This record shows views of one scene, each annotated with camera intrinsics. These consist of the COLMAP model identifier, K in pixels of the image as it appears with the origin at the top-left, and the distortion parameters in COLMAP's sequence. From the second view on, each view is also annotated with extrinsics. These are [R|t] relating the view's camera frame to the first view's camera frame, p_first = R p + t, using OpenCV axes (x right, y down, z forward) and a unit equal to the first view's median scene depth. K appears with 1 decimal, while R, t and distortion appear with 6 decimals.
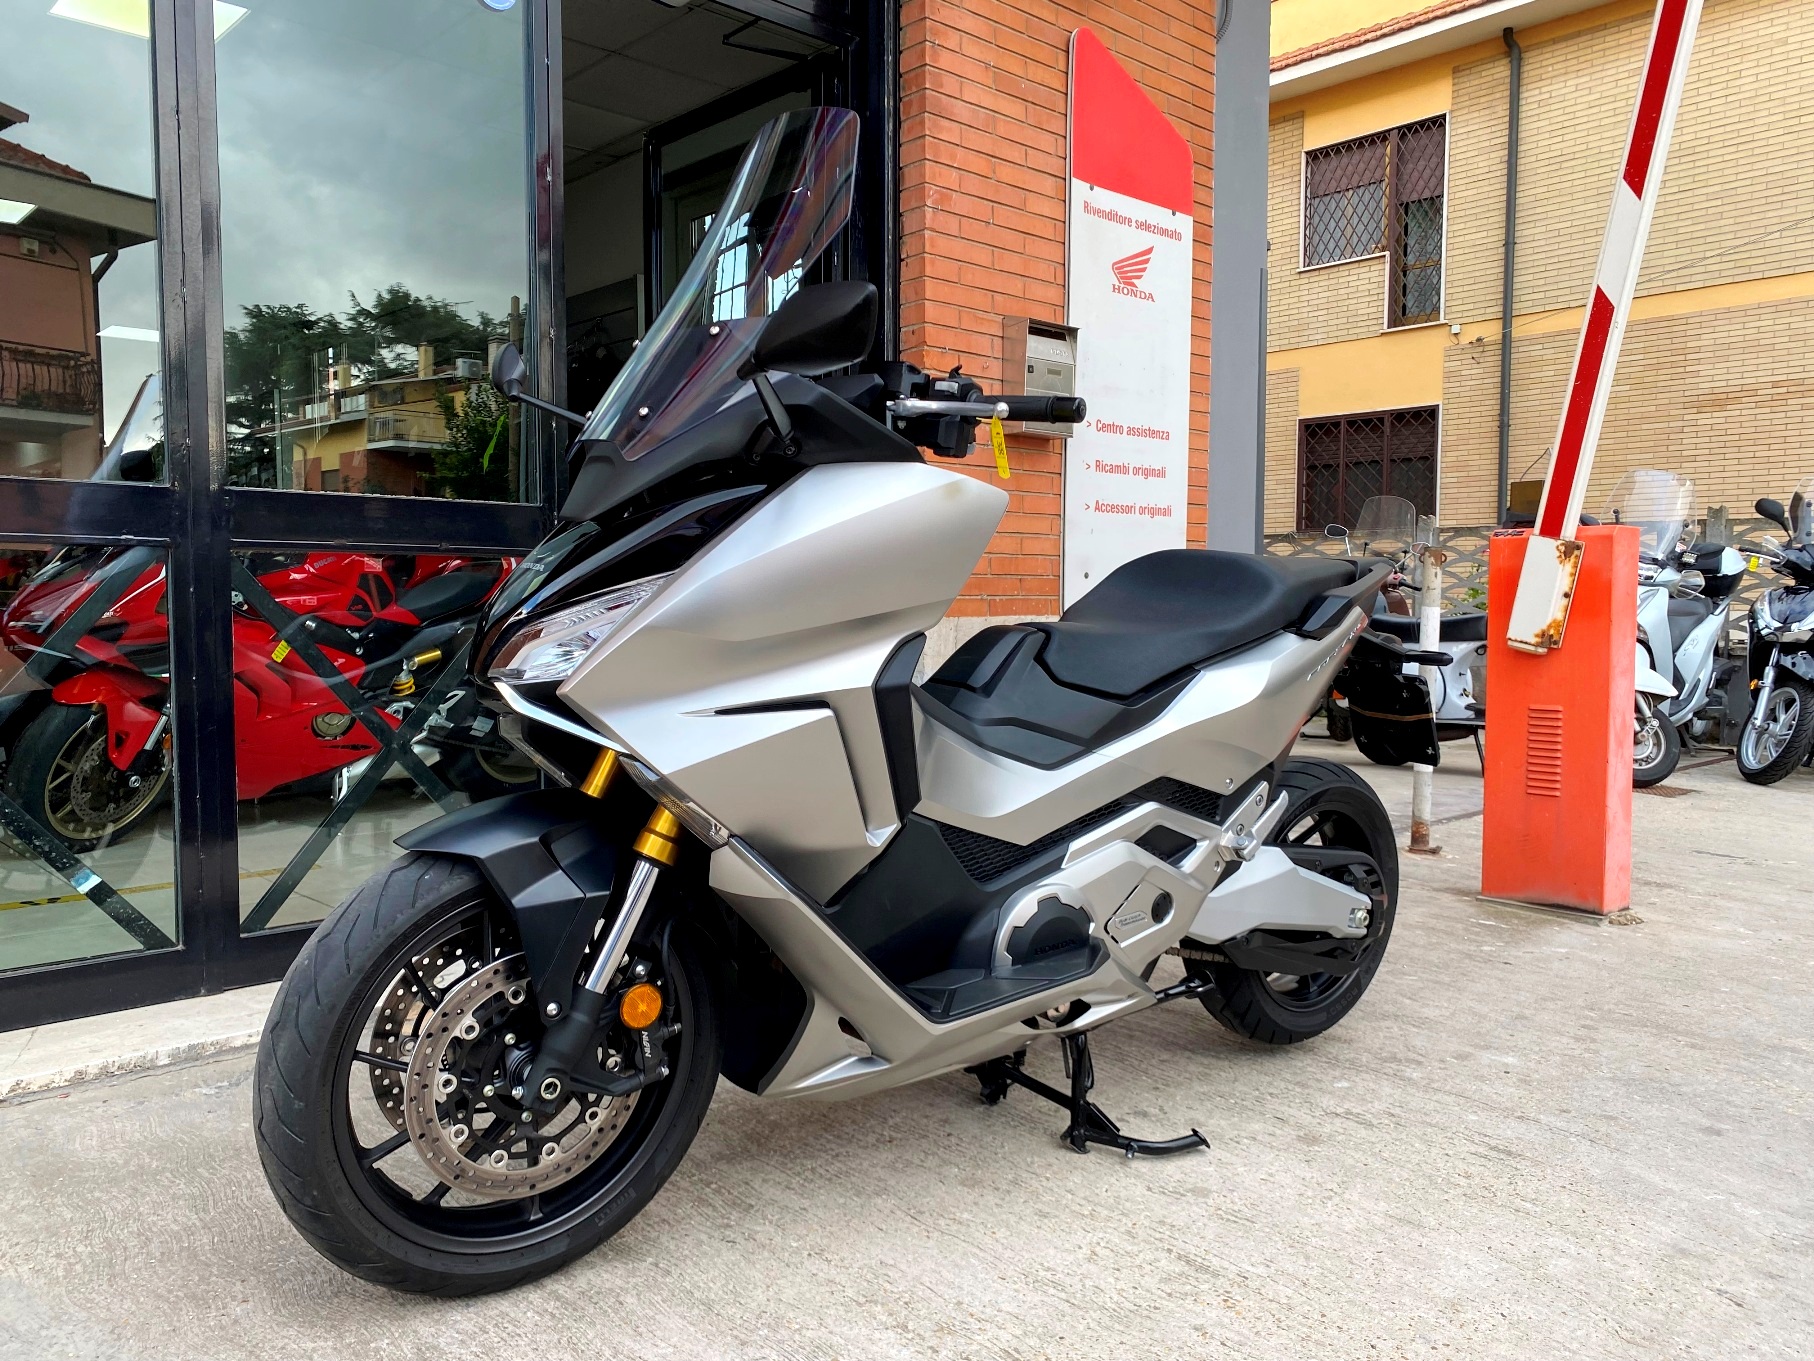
lens RADIAL K [[1388.7, 0, 899.8], [0, 1388.7, 673.4], [0, 0, 1]] dist [0.015930, -0.010613]
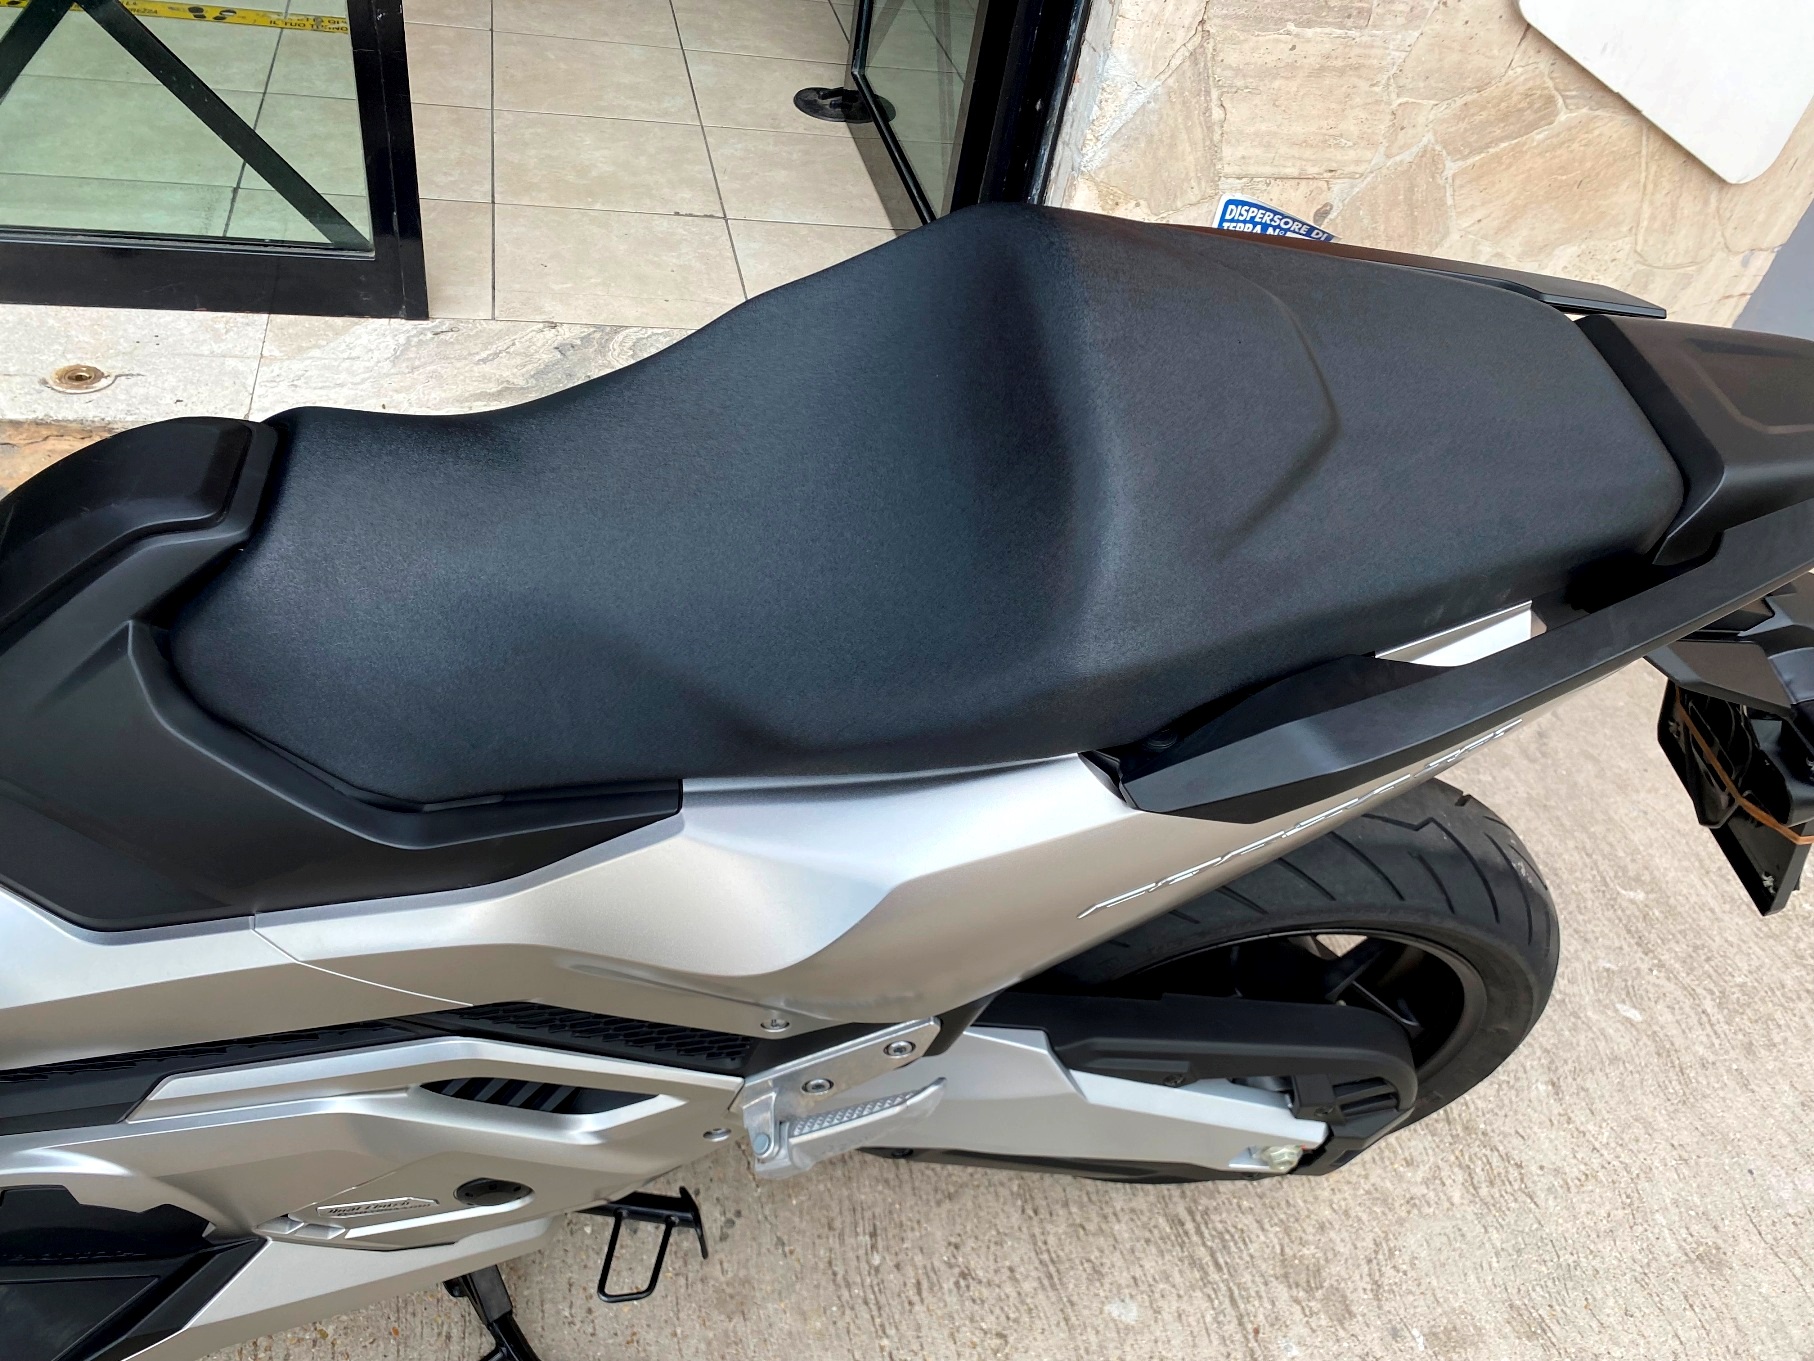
lens RADIAL K [[1388.7, 0, 920.0], [0, 1388.7, 684.8], [0, 0, 1]] dist [0.015930, -0.010613]
pose [[0.849123, 0.452139, -0.273057, 0.320131], [-0.190838, 0.744656, 0.639584, -0.224328], [0.492514, -0.490976, 0.718590, 0.776944]]
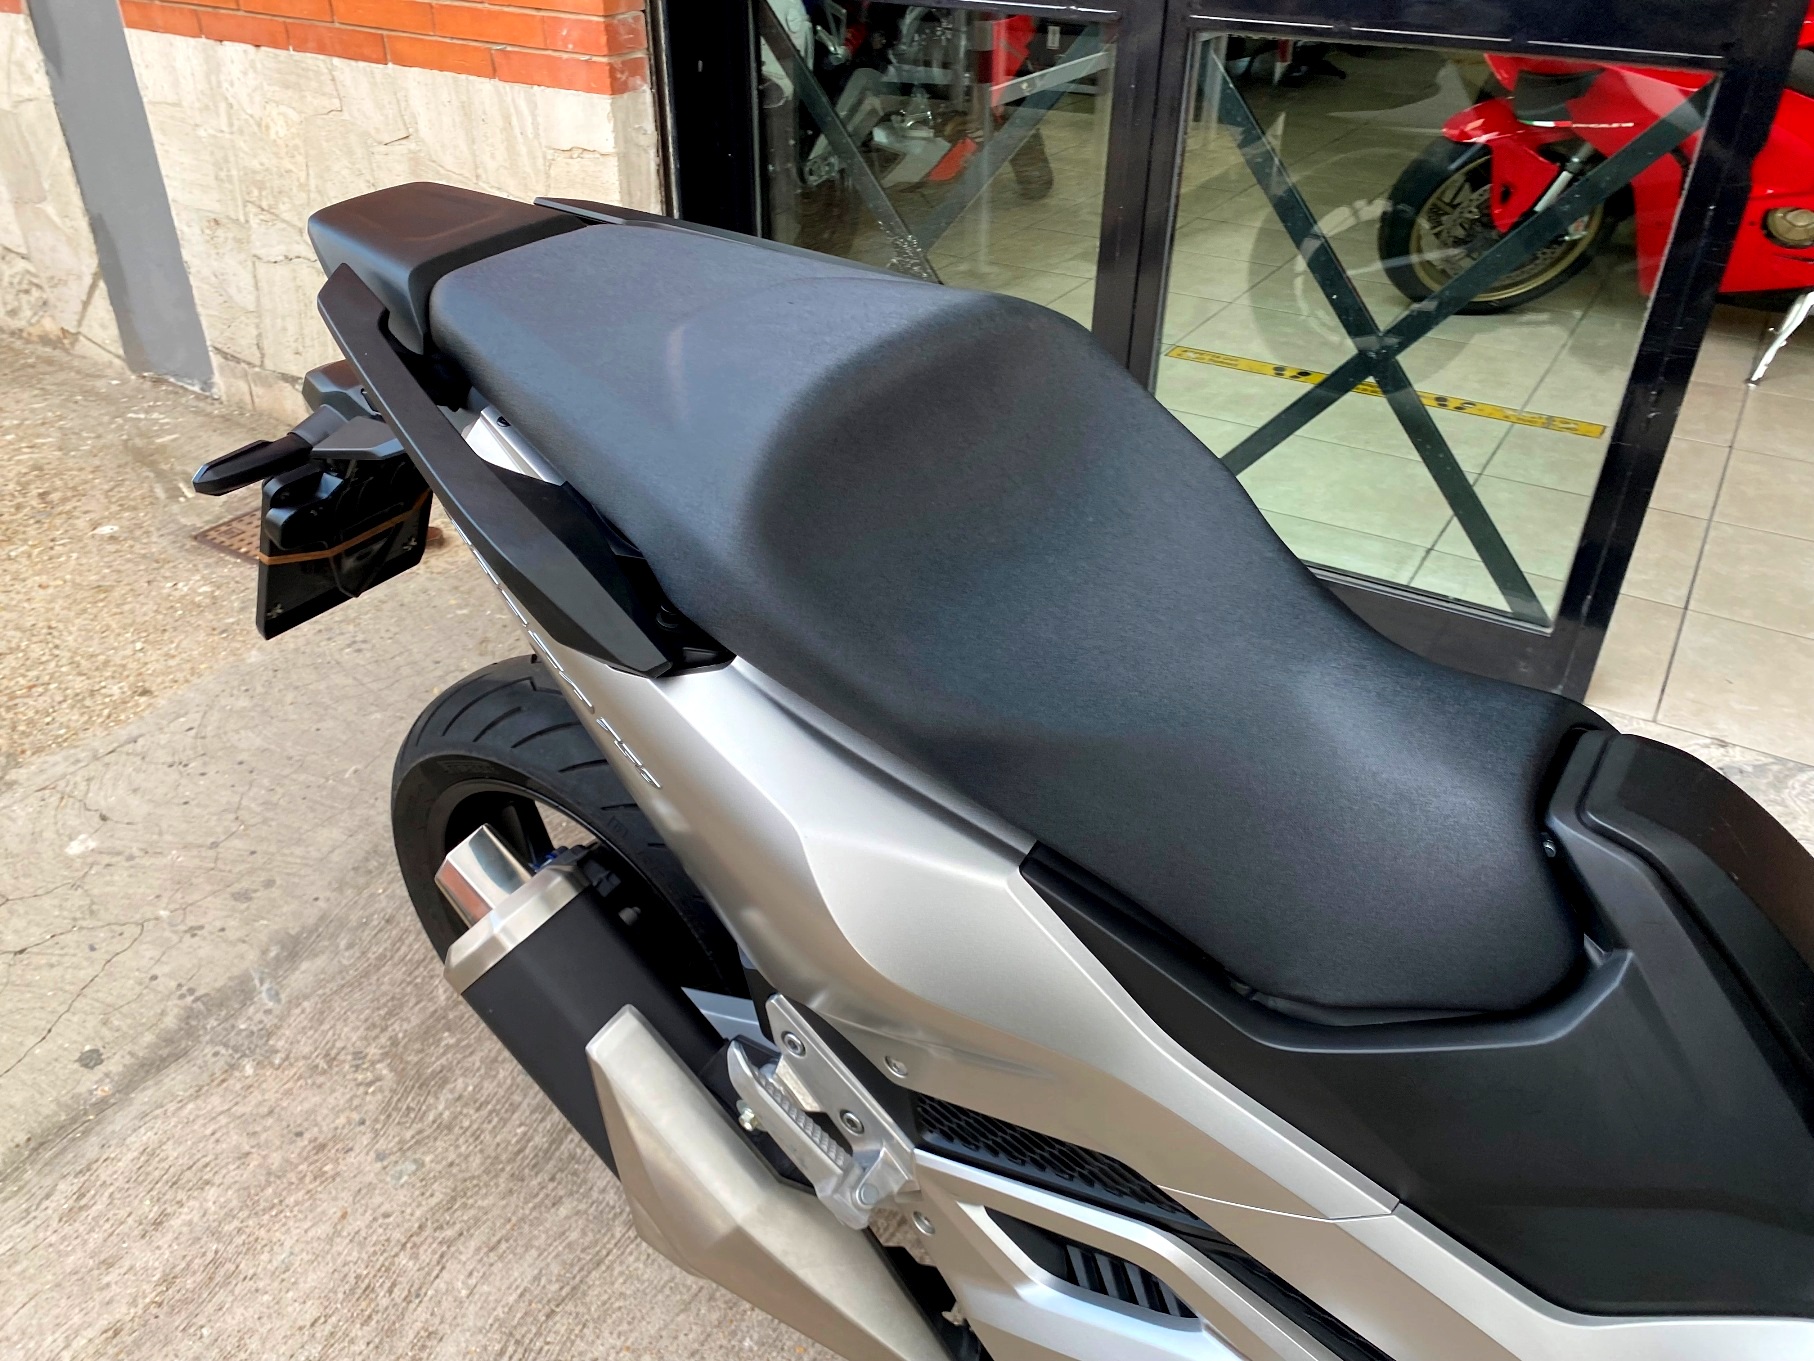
lens RADIAL K [[1388.7, 0, 888.8], [0, 1388.7, 690.0], [0, 0, 1]] dist [0.015930, -0.010613]
pose [[0.261107, 0.520323, -0.813073, 0.279560], [-0.059624, 0.849377, 0.524408, -0.196225], [0.963467, -0.088448, 0.252801, 0.752260]]
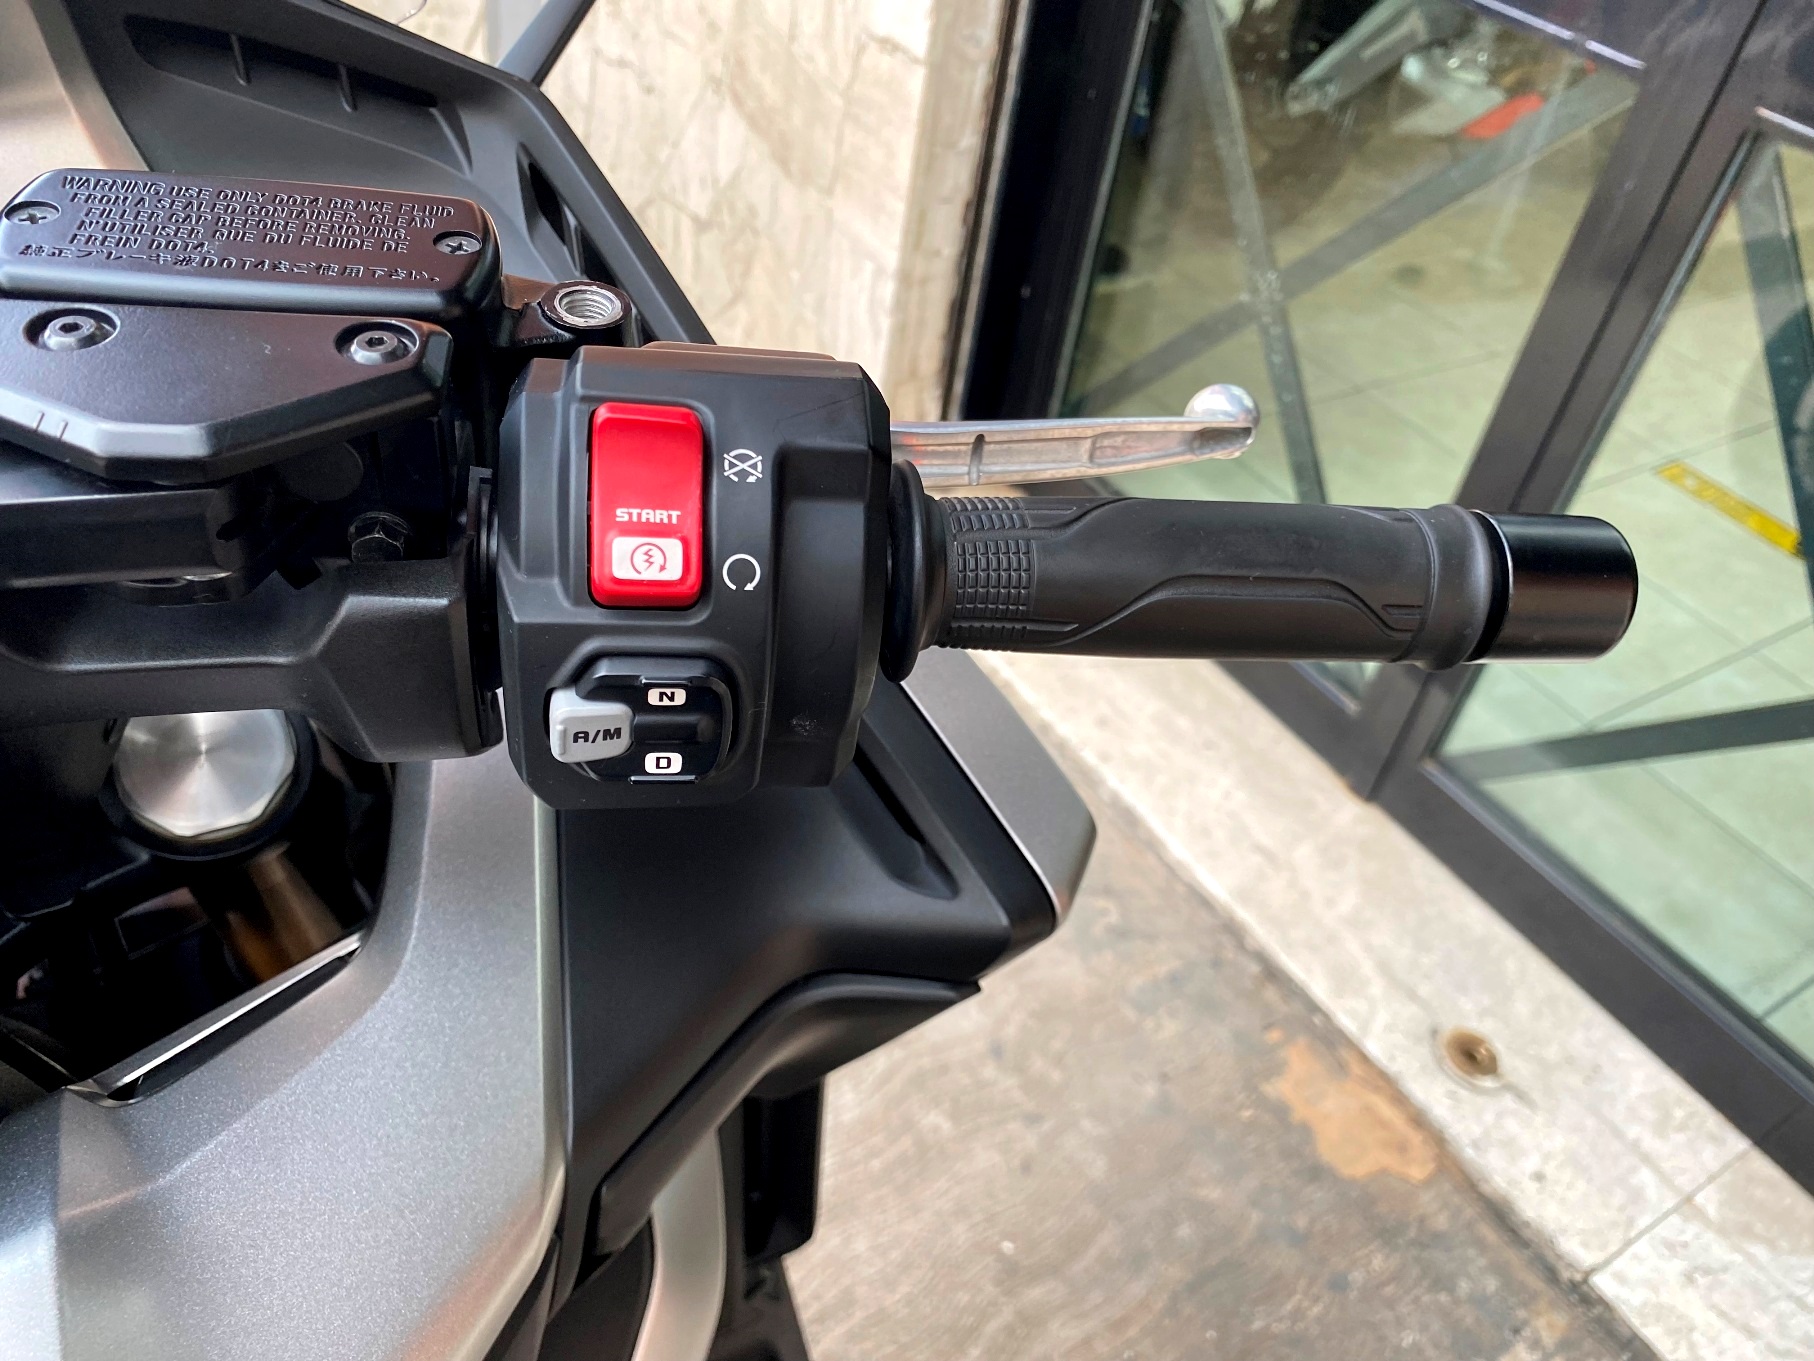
lens RADIAL K [[1388.7, 0, 916.1], [0, 1388.7, 663.4], [0, 0, 1]] dist [0.015930, -0.010613]
pose [[-0.172874, 0.621852, -0.763816, 0.004271], [-0.185378, 0.741090, 0.645307, -0.232823], [0.967342, 0.253151, -0.012837, 0.933805]]
